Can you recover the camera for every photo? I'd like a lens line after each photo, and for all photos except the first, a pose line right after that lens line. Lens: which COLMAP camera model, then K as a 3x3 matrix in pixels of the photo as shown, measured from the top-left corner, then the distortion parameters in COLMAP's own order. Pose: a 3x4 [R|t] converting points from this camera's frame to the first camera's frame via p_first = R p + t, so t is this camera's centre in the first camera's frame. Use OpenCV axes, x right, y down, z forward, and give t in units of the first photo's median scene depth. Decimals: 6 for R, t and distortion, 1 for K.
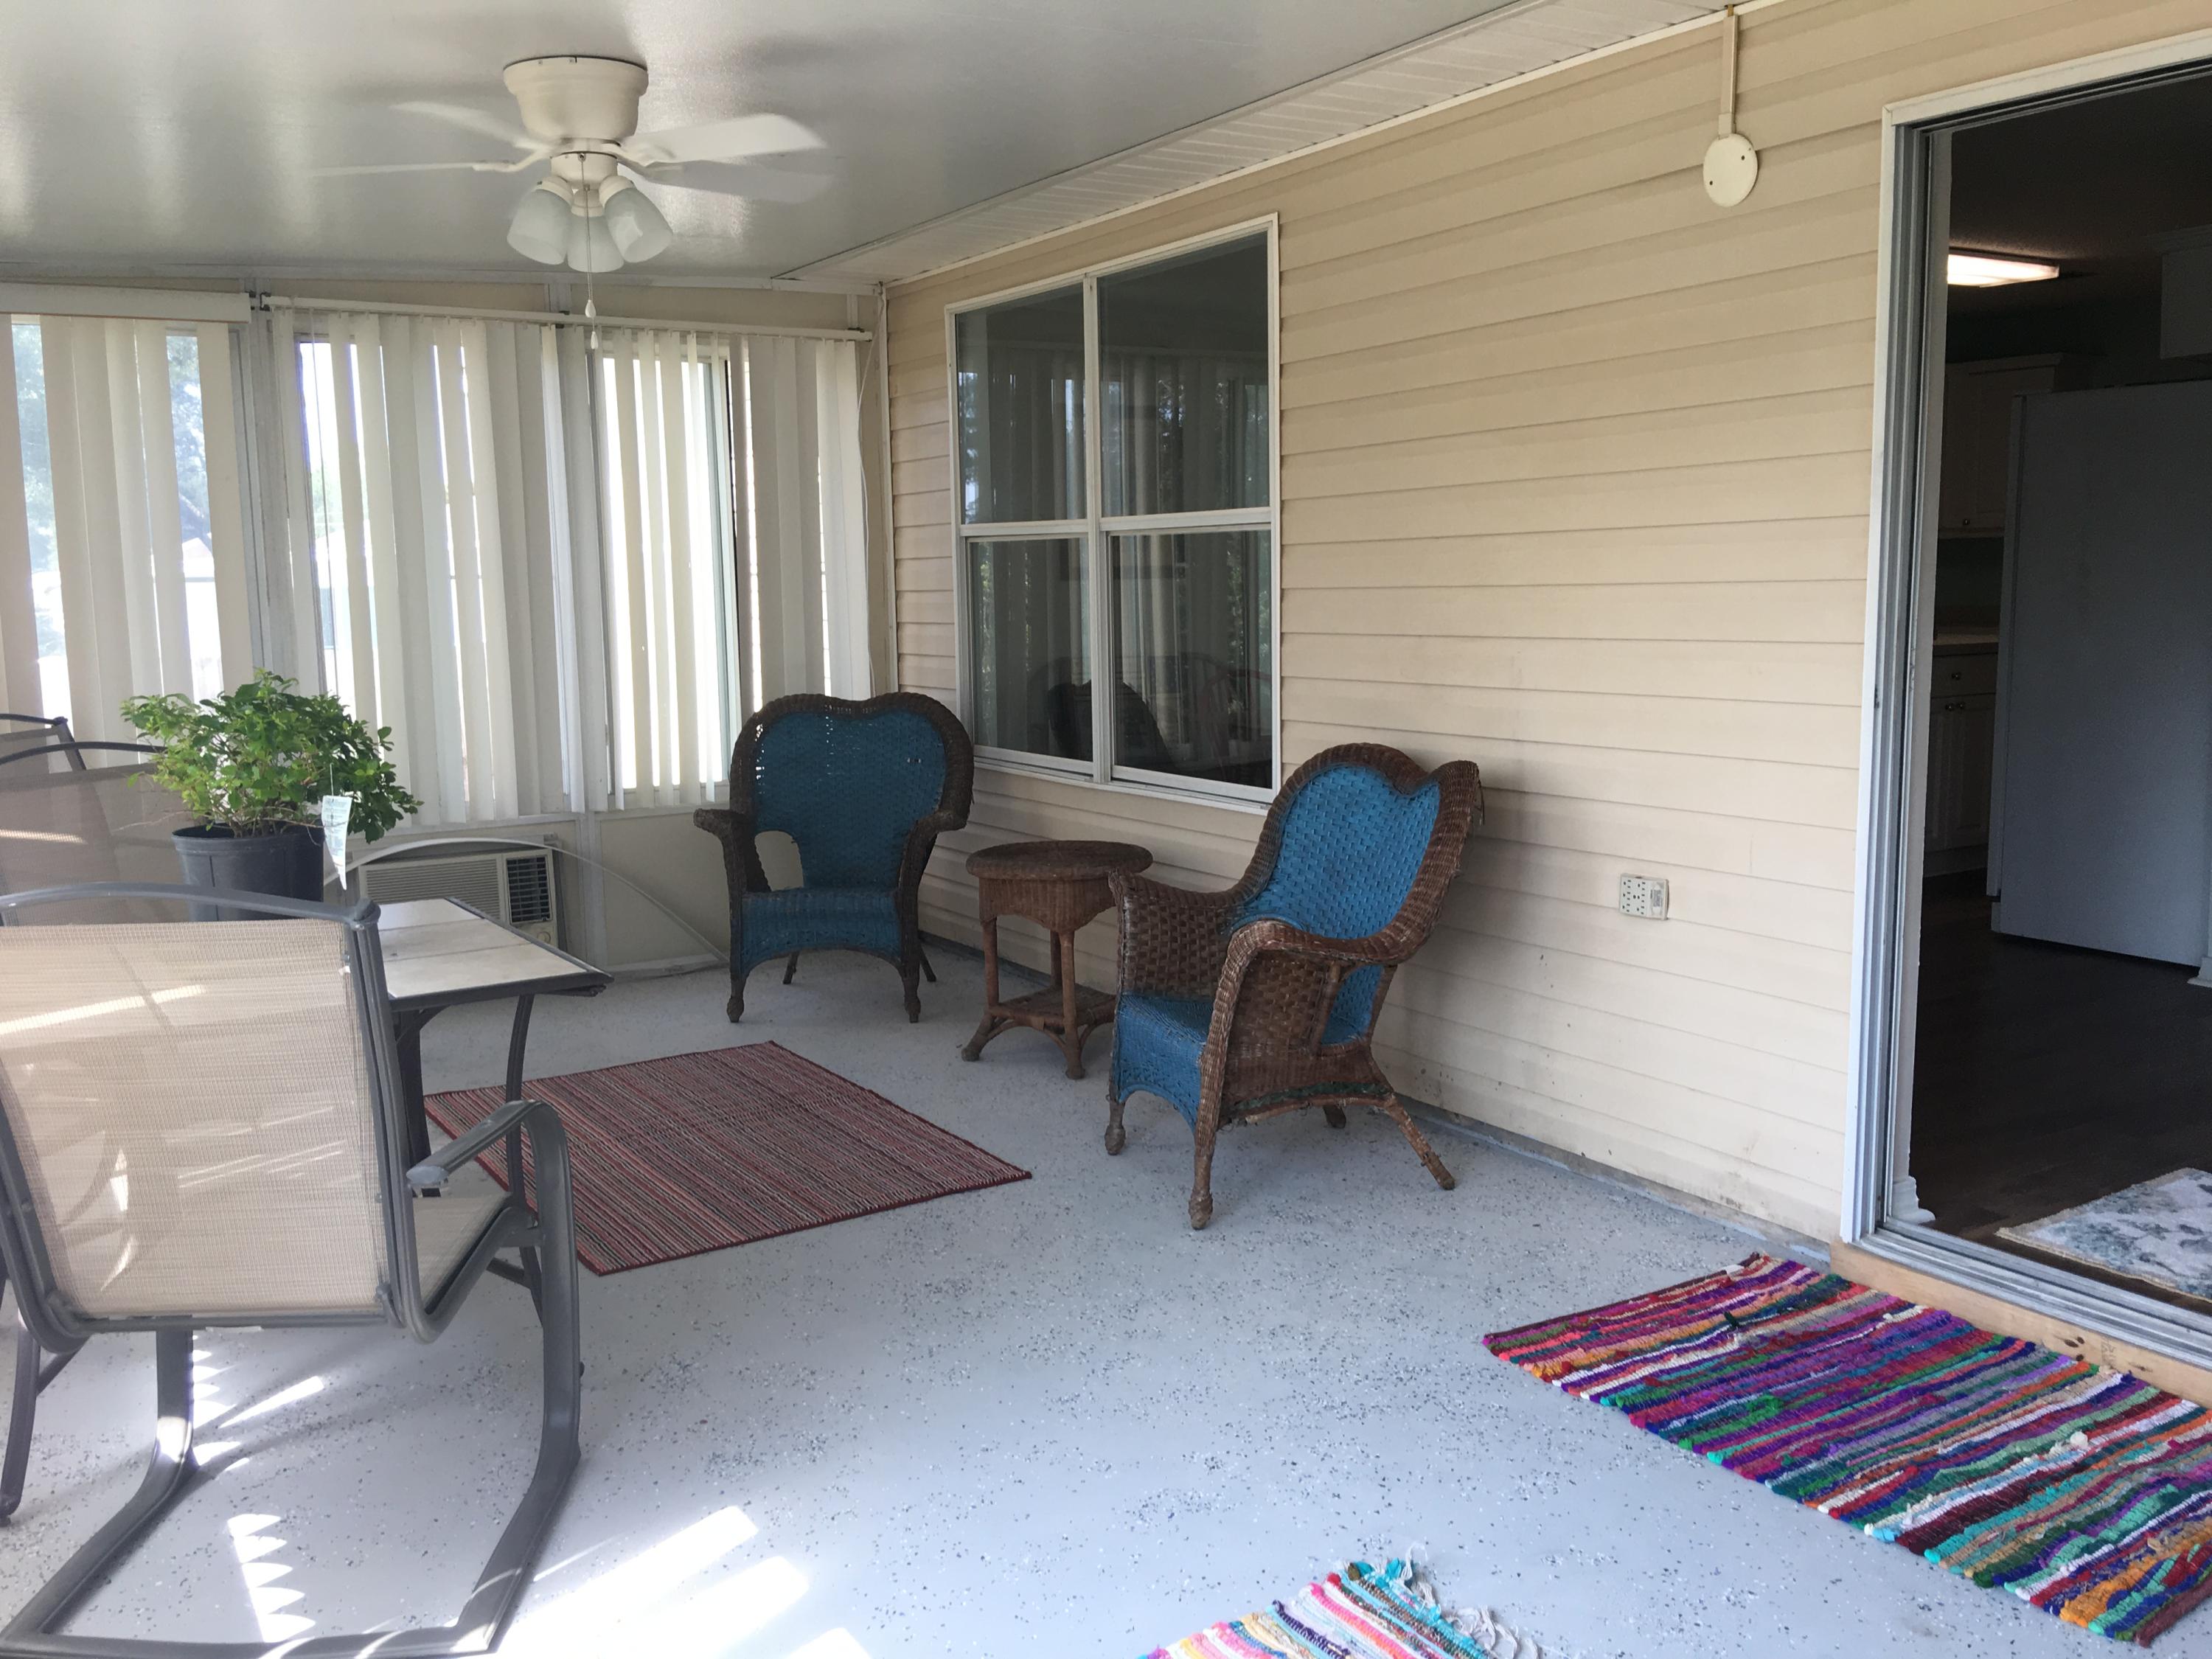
lens RADIAL K [[1864.8, 0, 1106.0], [0, 1864.8, 829.5], [0, 0, 1]] dist [0.081148, -0.160700]
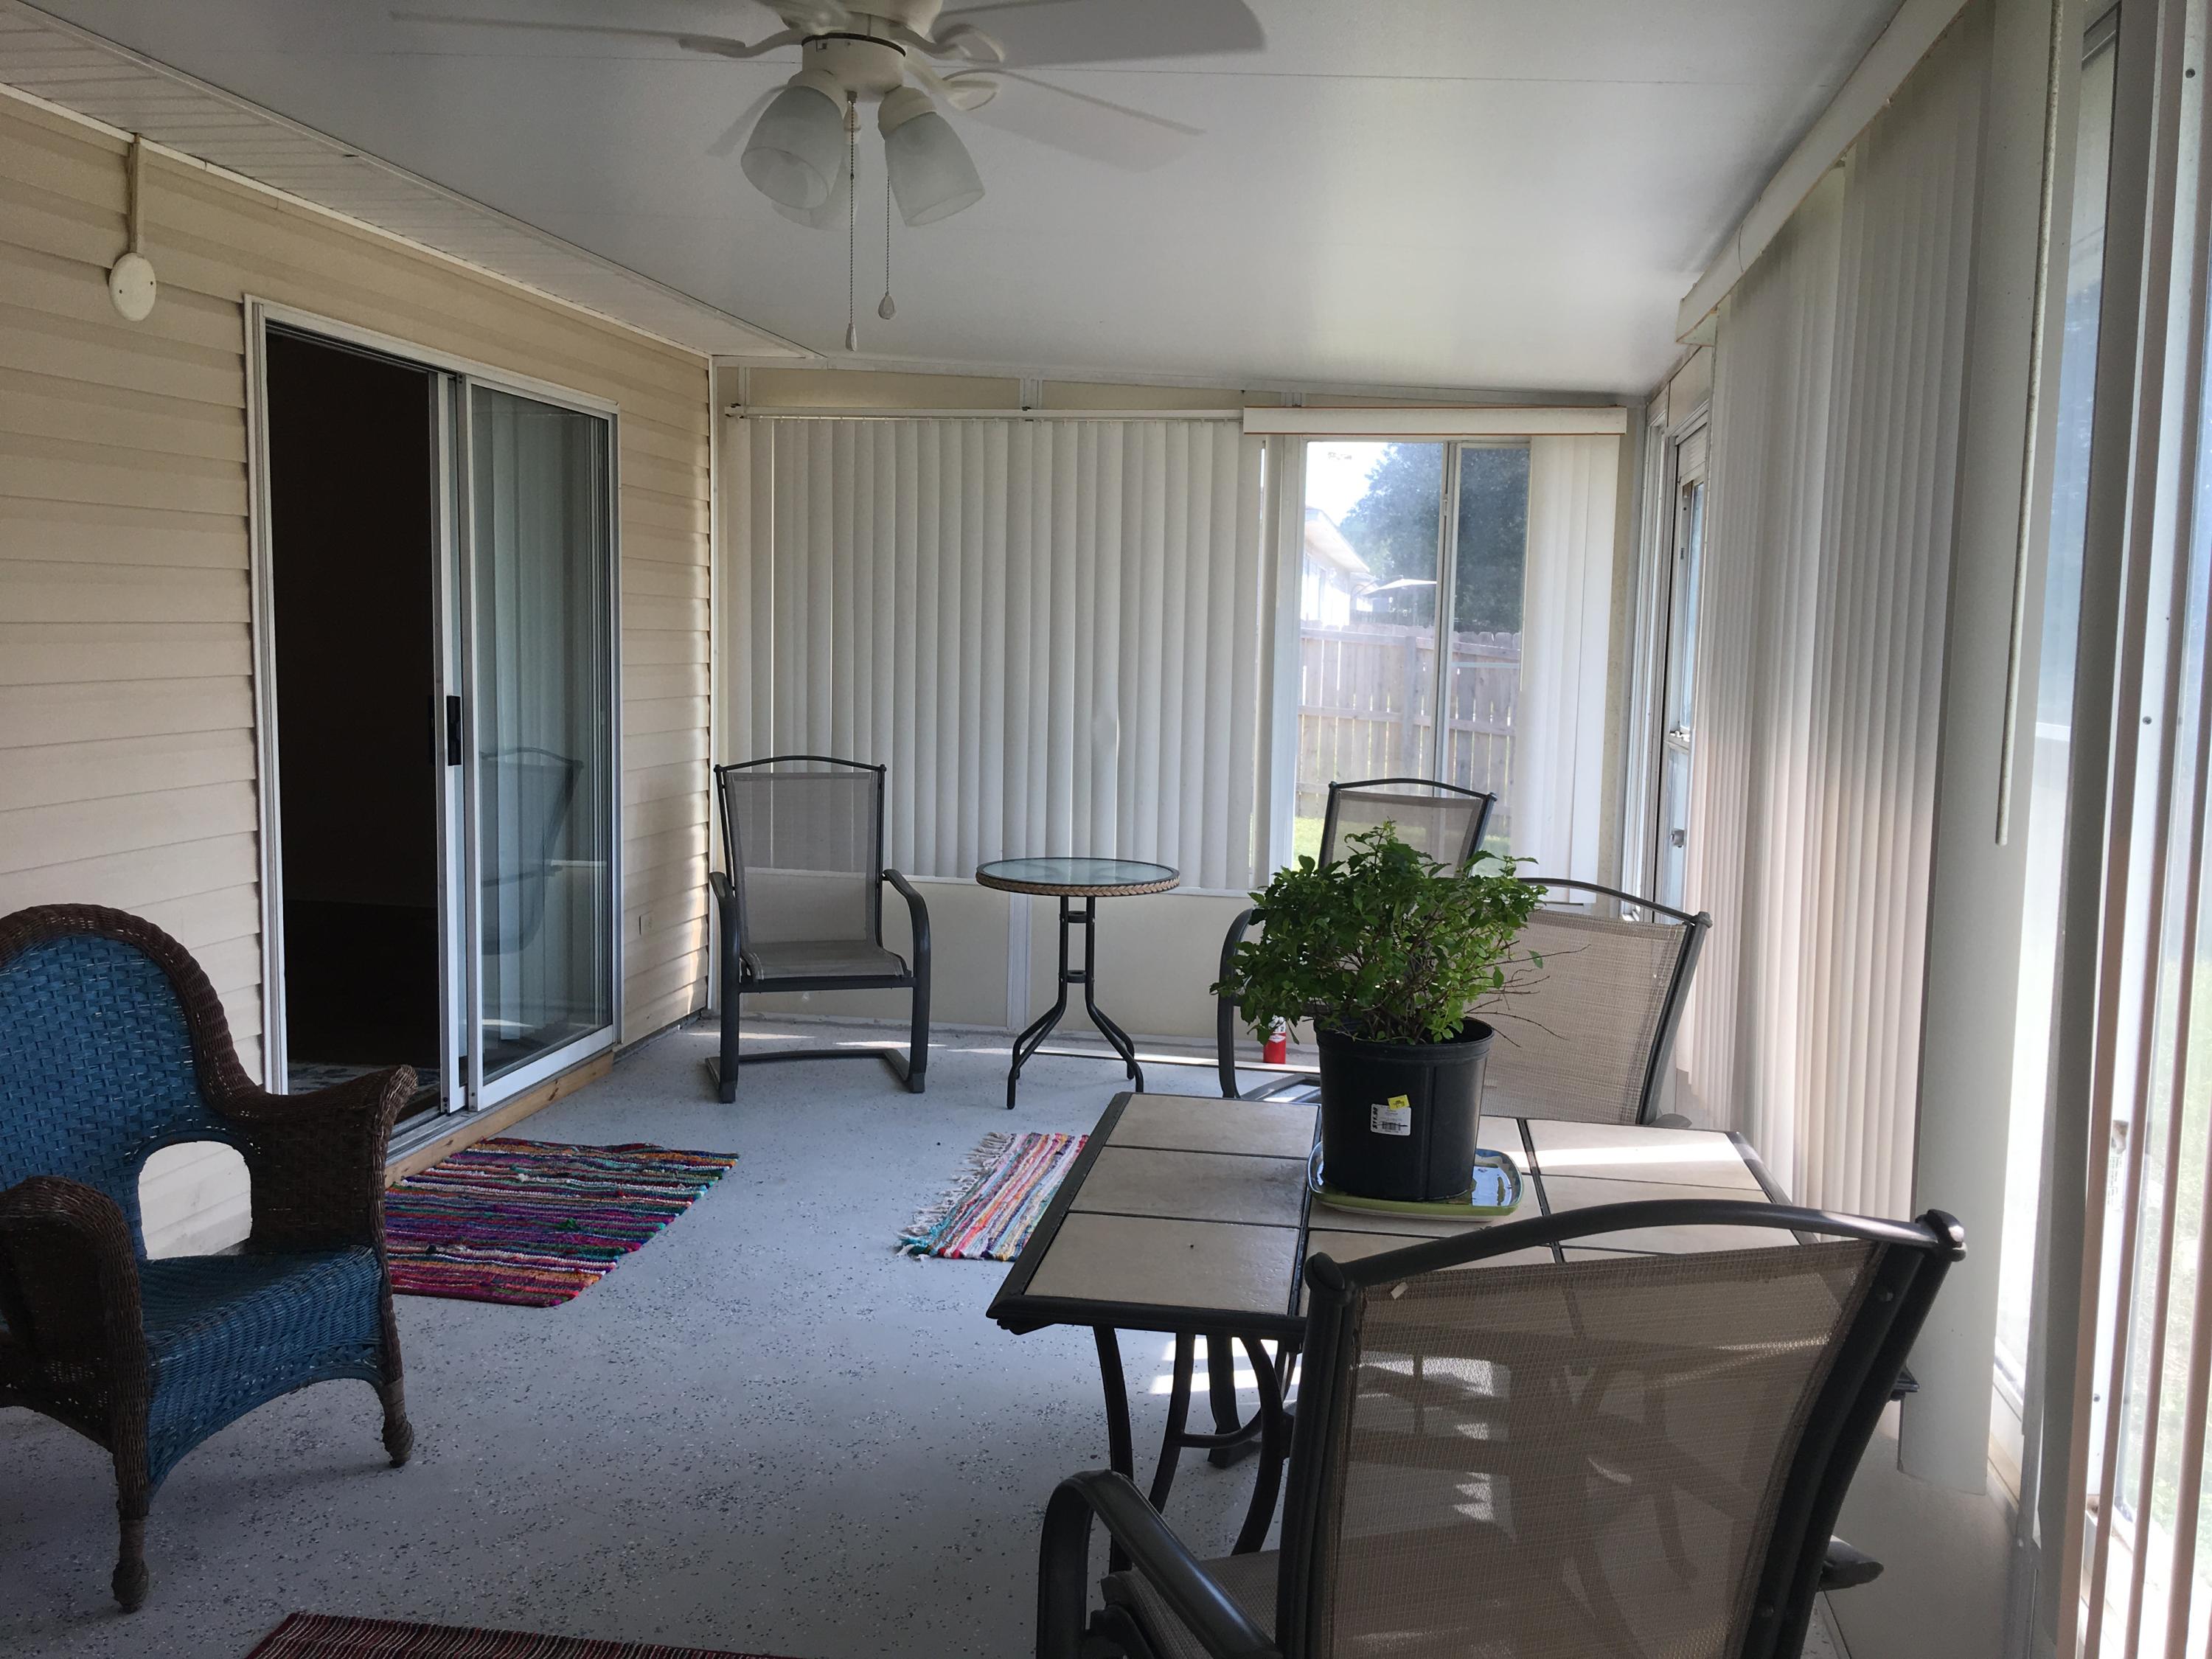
lens RADIAL K [[1864.8, 0, 1106.0], [0, 1864.8, 829.5], [0, 0, 1]] dist [0.081148, -0.160700]
pose [[-0.749347, -0.069323, 0.658539, -0.880849], [0.080763, 0.977512, 0.194800, -0.244689], [-0.657234, 0.199159, -0.726897, 1.657246]]
